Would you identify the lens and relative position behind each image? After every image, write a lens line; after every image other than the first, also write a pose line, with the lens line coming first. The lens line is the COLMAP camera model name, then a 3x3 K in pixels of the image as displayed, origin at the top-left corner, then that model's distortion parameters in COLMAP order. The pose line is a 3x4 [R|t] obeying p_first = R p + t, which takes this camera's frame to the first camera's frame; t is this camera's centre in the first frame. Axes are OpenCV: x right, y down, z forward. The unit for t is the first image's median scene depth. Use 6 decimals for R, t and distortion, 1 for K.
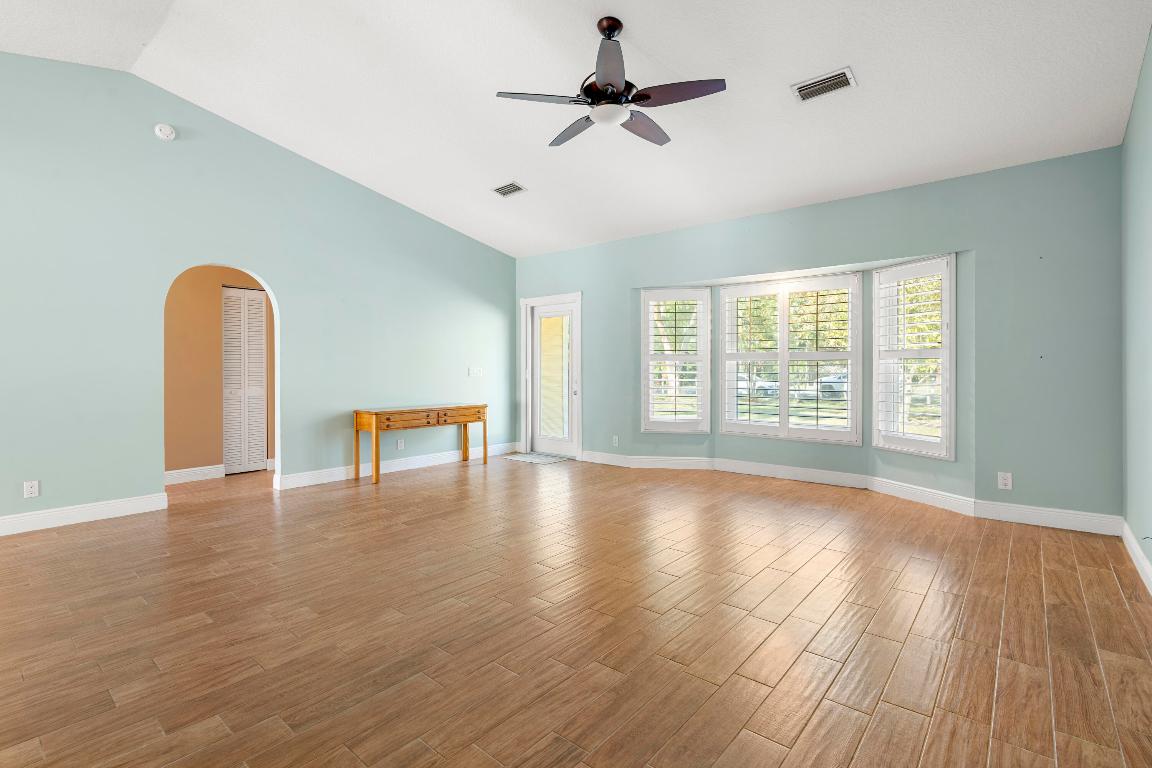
lens RADIAL K [[539.4, 0, 578.1], [0, 539.4, 374.1], [0, 0, 1]] dist [-0.009135, 0.000507]
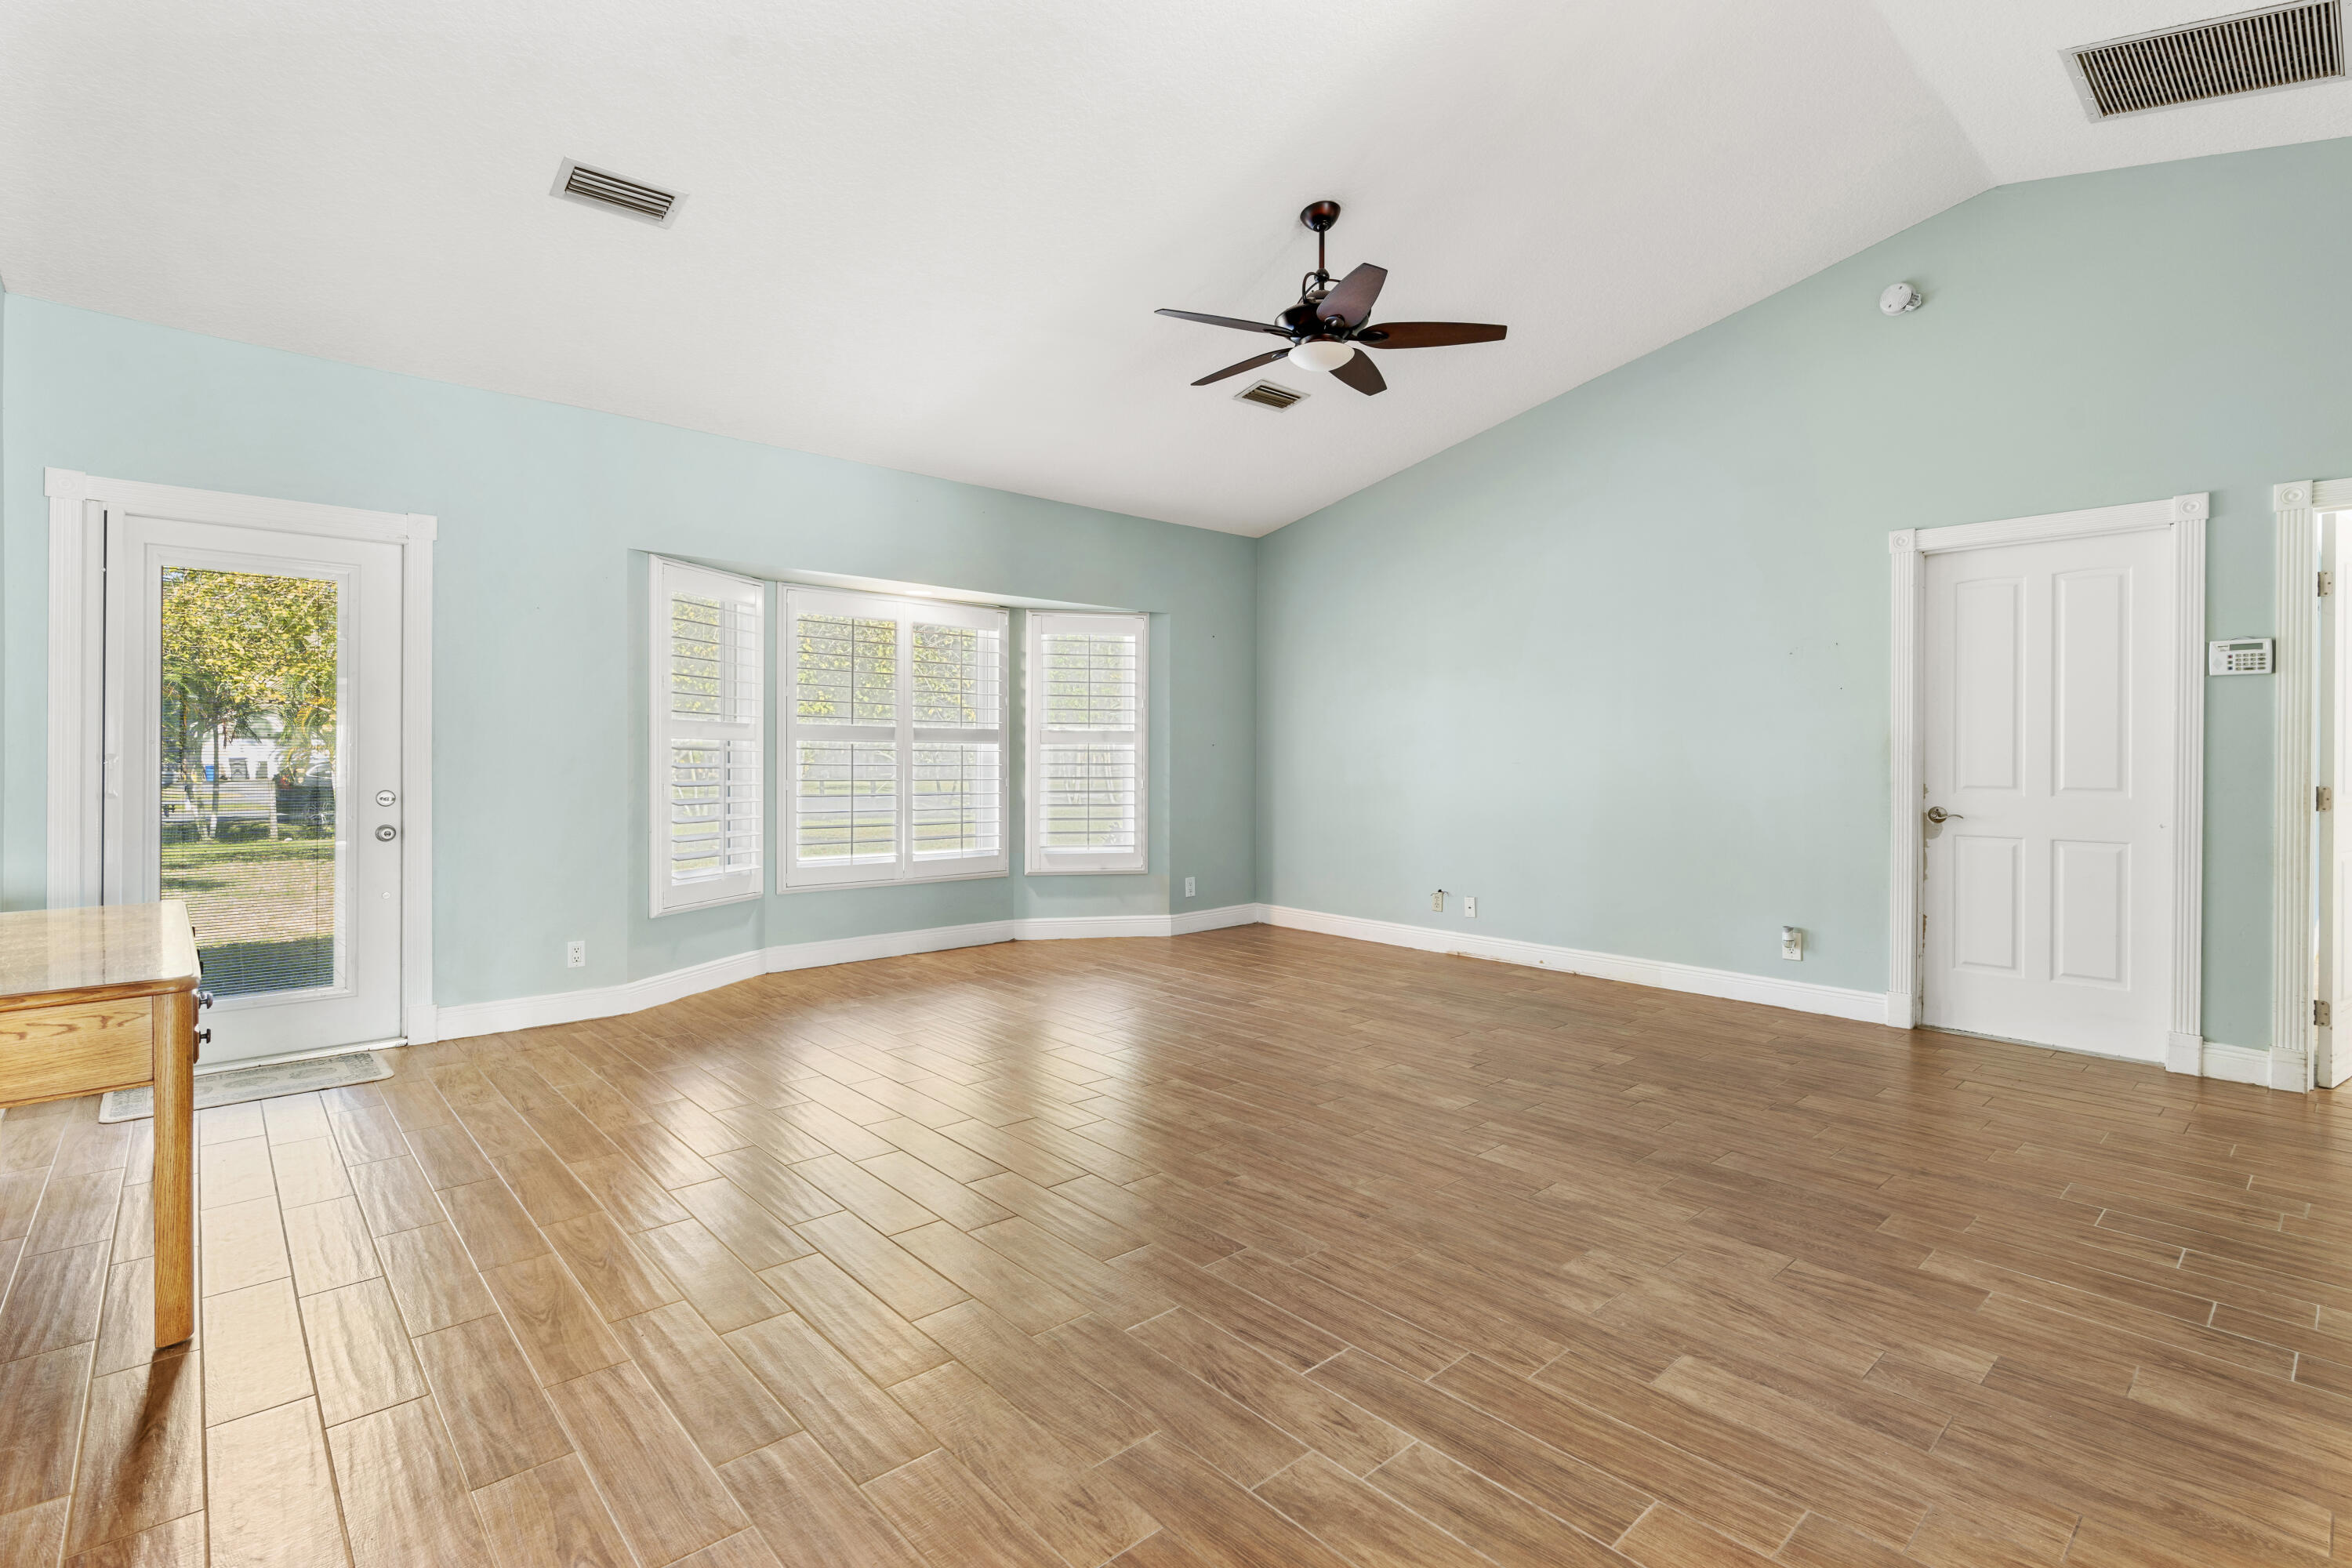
lens RADIAL K [[1101.2, 0, 1180.4], [0, 1101.2, 763.8], [0, 0, 1]] dist [-0.009135, 0.000507]
pose [[0.127615, -0.006929, 0.991800, -1.129544], [0.007187, 0.999956, 0.006062, -0.012967], [-0.991798, 0.006354, 0.127660, 0.908650]]
